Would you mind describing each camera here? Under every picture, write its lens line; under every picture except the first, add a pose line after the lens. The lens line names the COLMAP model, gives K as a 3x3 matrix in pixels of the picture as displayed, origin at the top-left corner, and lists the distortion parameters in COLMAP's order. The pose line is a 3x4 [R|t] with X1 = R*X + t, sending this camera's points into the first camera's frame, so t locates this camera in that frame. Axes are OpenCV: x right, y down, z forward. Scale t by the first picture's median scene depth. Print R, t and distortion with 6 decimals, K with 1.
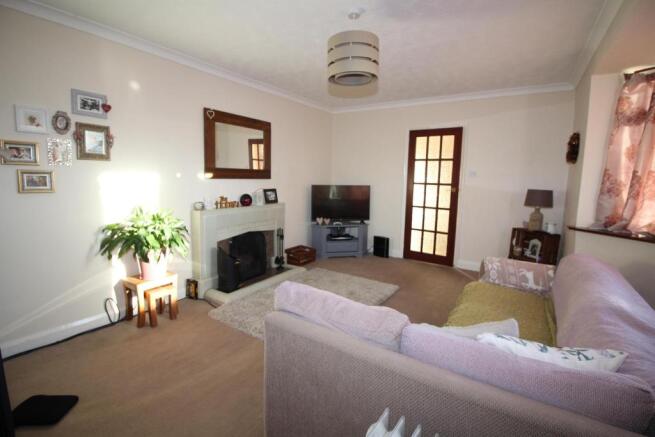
lens RADIAL K [[312.6, 0, 331.6], [0, 312.6, 217.5], [0, 0, 1]] dist [0.001101, -0.000481]
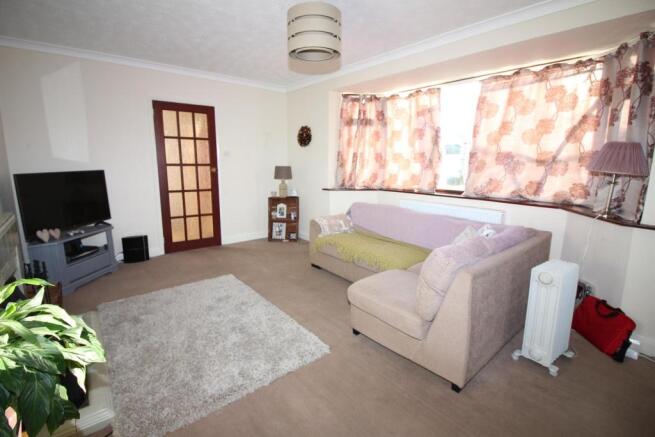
lens RADIAL K [[312.6, 0, 330.3], [0, 312.6, 215.0], [0, 0, 1]] dist [0.001101, -0.000481]
pose [[0.304095, -0.191627, 0.933169, -0.446213], [0.125094, 0.979110, 0.160296, -0.058458], [-0.944393, 0.067989, 0.321714, 0.324013]]
